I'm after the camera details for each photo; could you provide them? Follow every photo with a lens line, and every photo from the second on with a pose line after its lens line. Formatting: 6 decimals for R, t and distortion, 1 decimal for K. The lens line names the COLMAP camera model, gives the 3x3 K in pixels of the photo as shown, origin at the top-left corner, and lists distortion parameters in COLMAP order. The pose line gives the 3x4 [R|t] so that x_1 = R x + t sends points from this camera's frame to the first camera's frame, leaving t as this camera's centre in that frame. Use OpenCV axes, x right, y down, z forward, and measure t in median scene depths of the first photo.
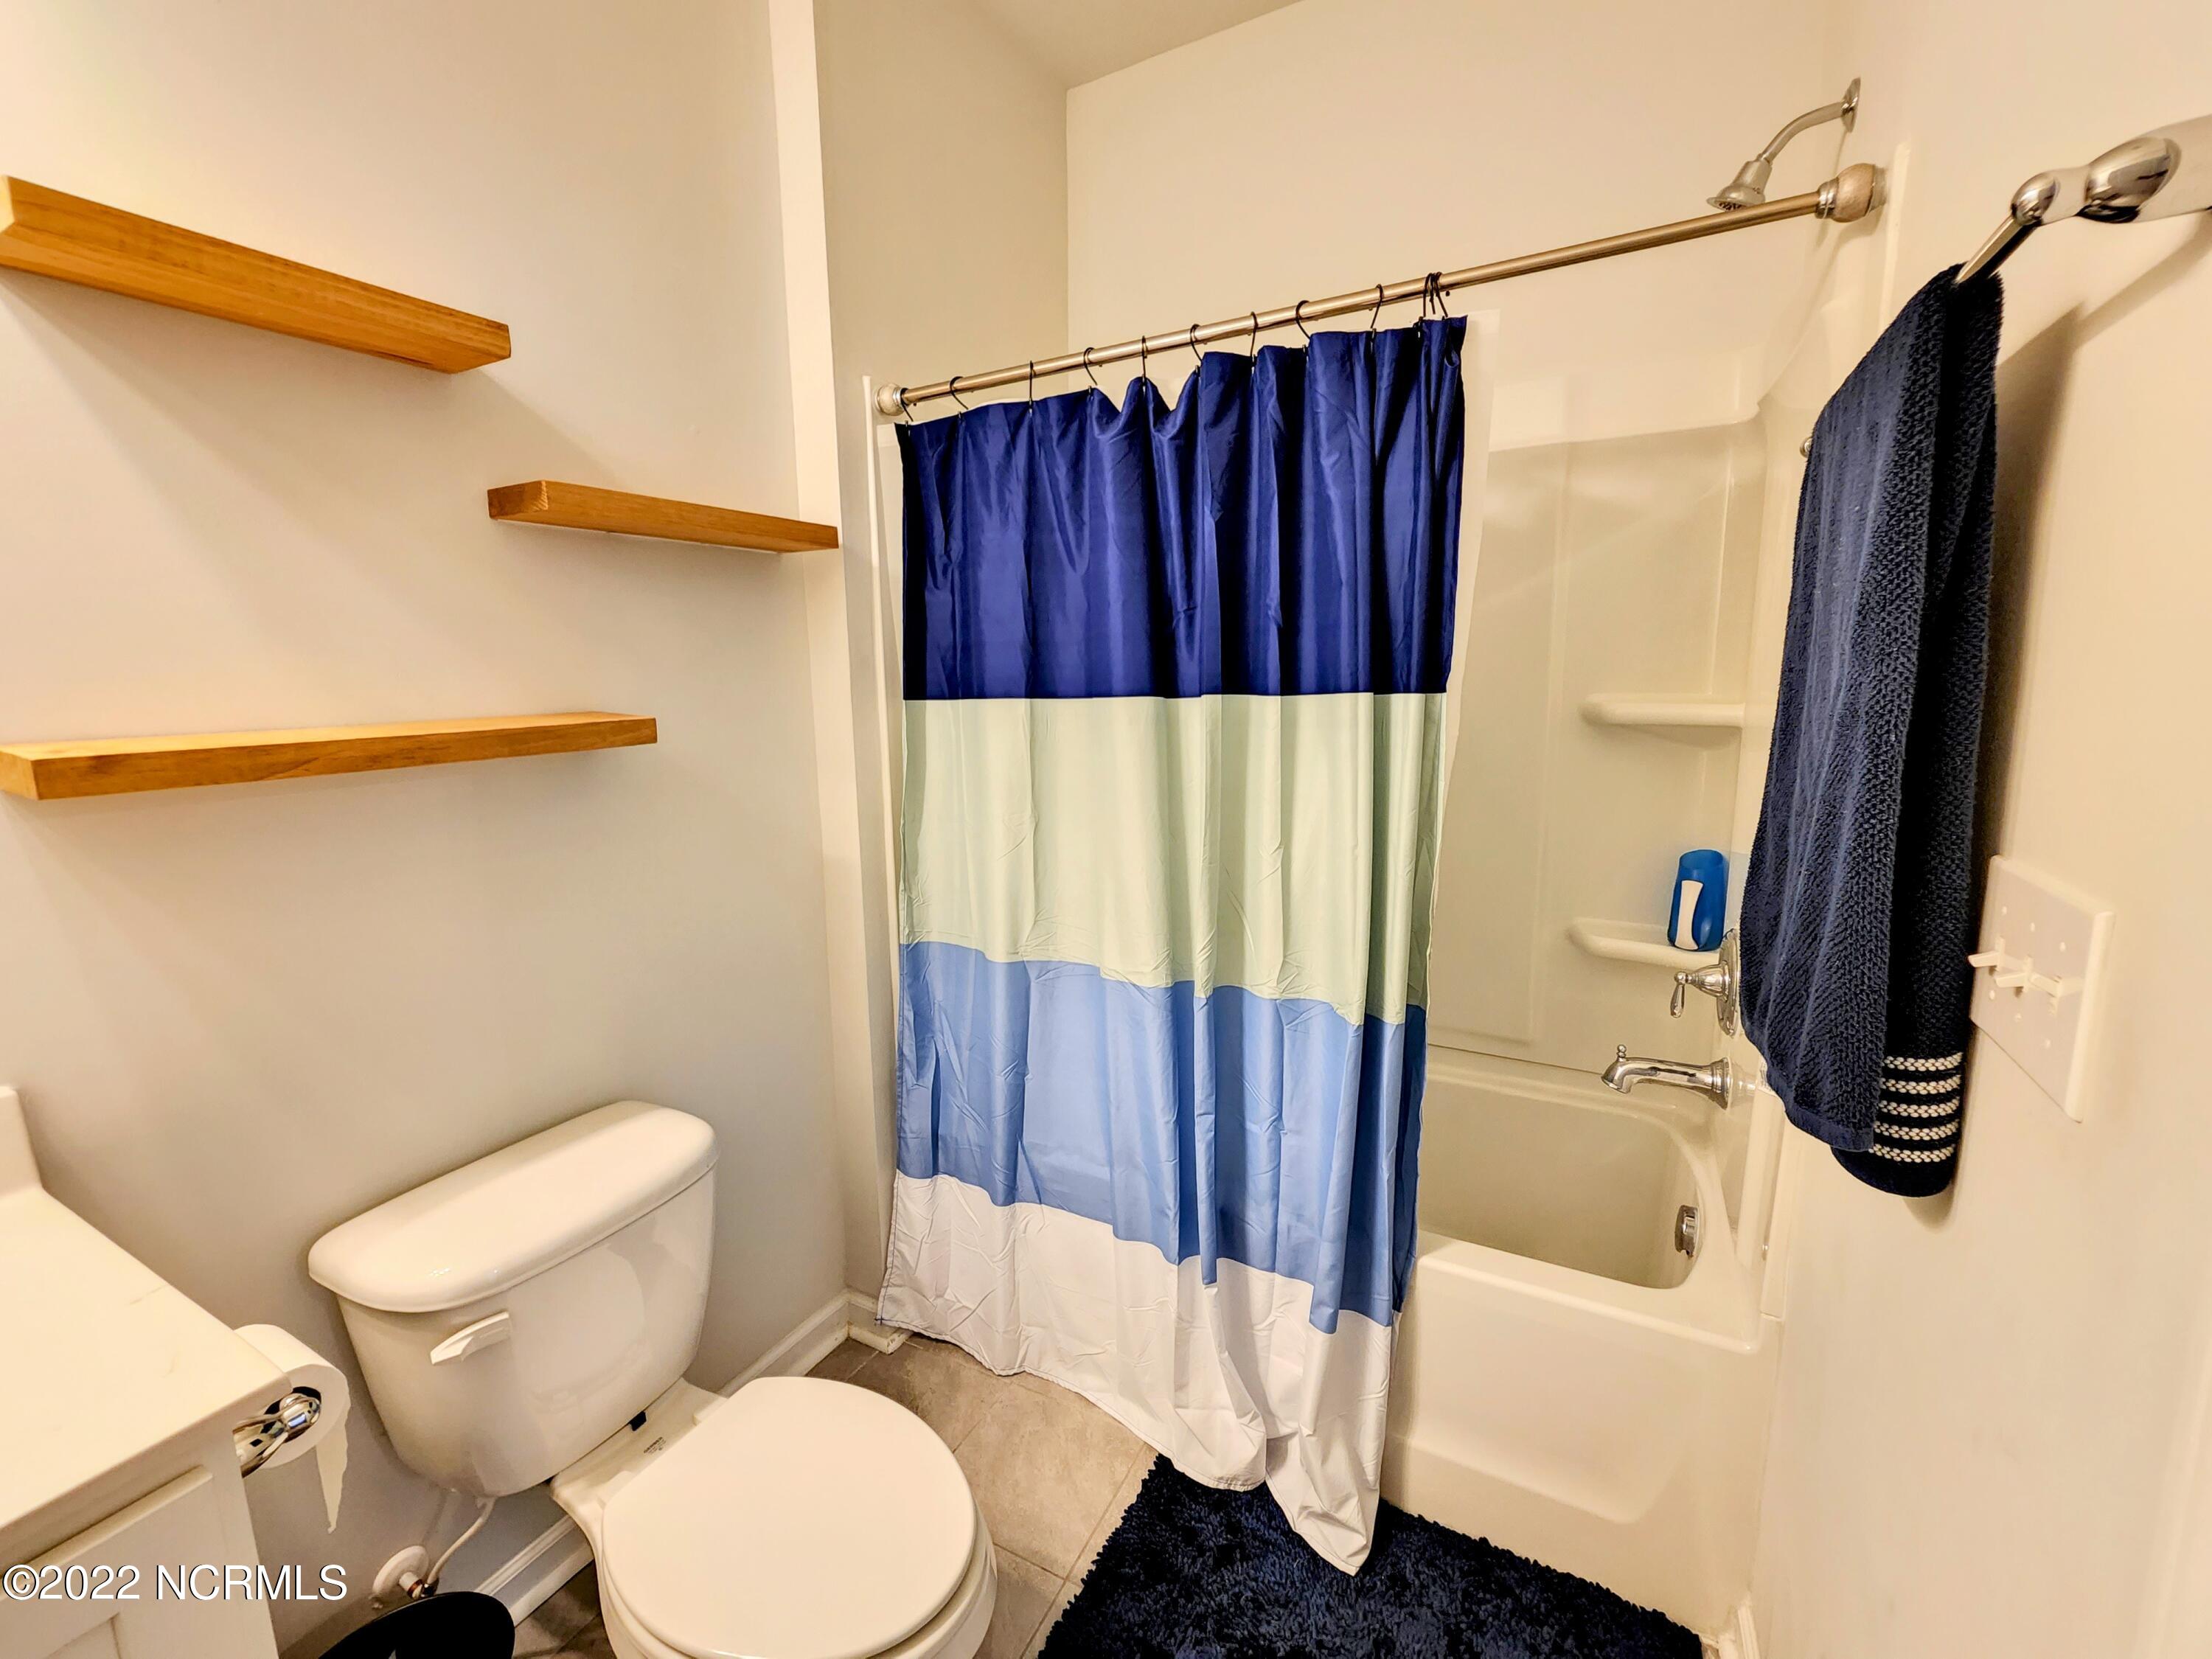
lens RADIAL K [[916.3, 0, 1107.2], [0, 916.3, 828.9], [0, 0, 1]] dist [-0.004300, -0.000149]
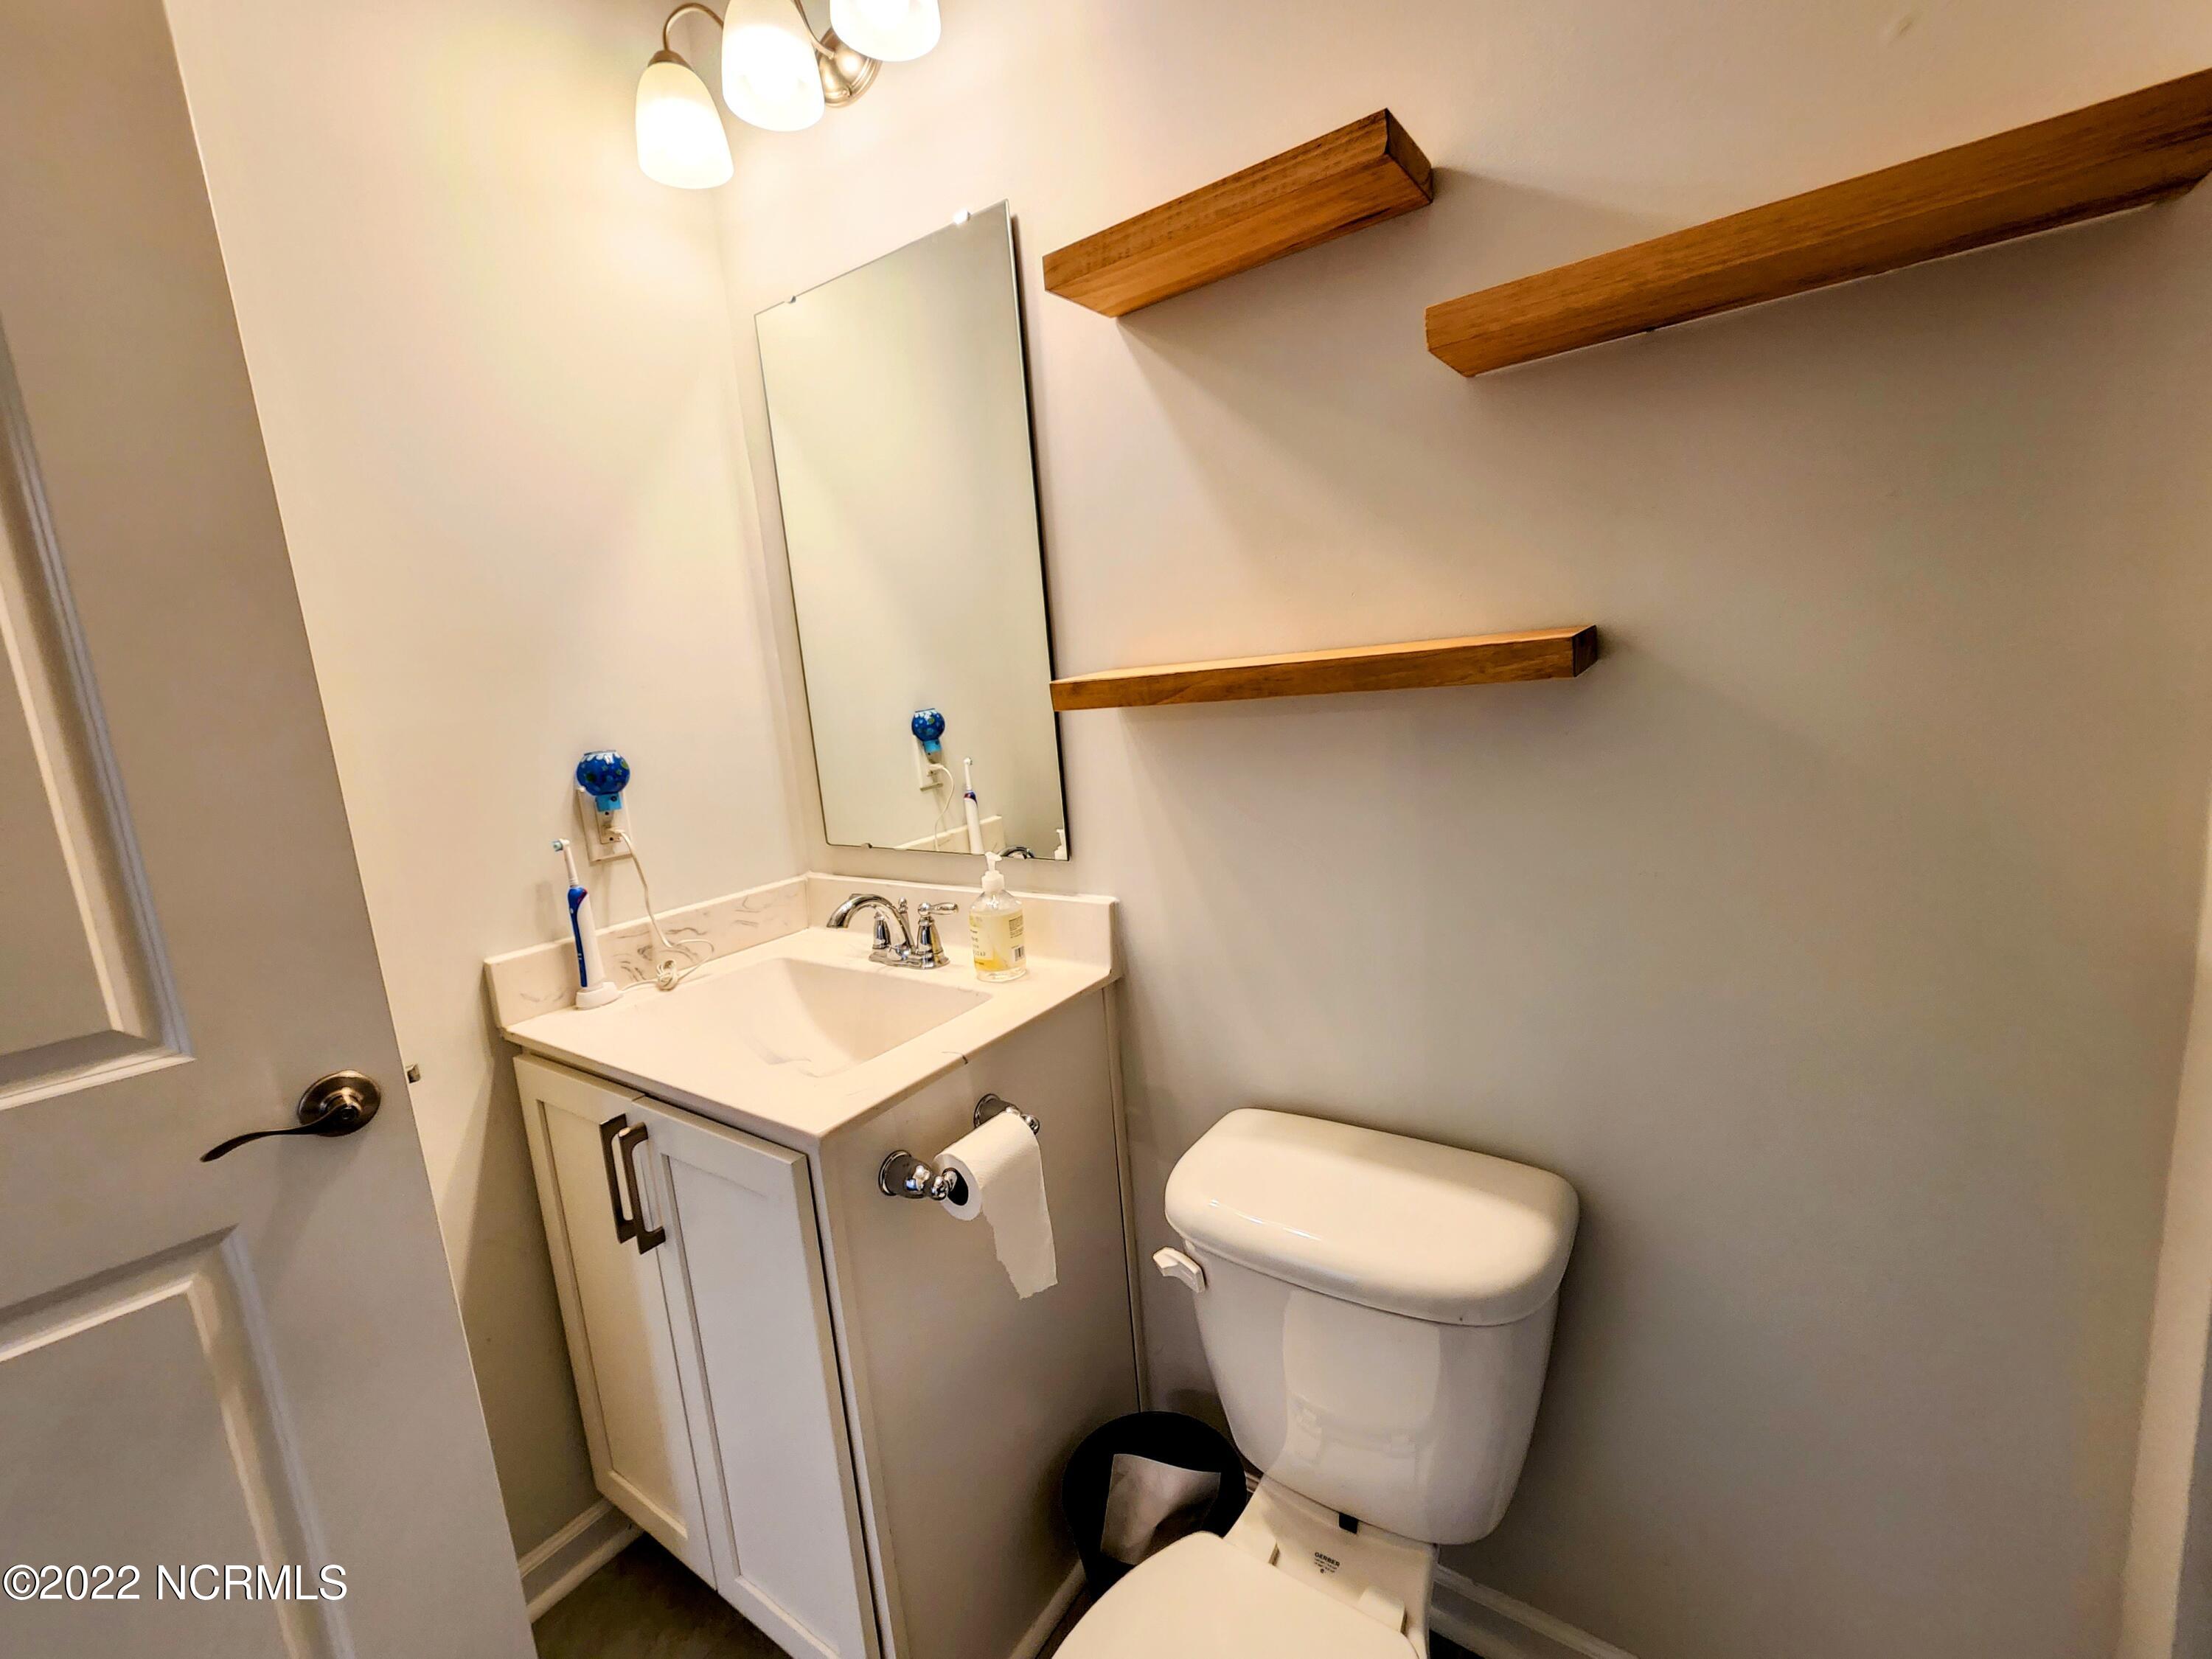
lens RADIAL K [[916.3, 0, 1110.0], [0, 916.3, 809.6], [0, 0, 1]] dist [-0.004300, -0.000149]
pose [[-0.103222, 0.189651, -0.976411, 0.210694], [-0.073264, 0.977538, 0.197615, -0.133530], [0.991956, 0.091934, -0.087009, 0.951282]]
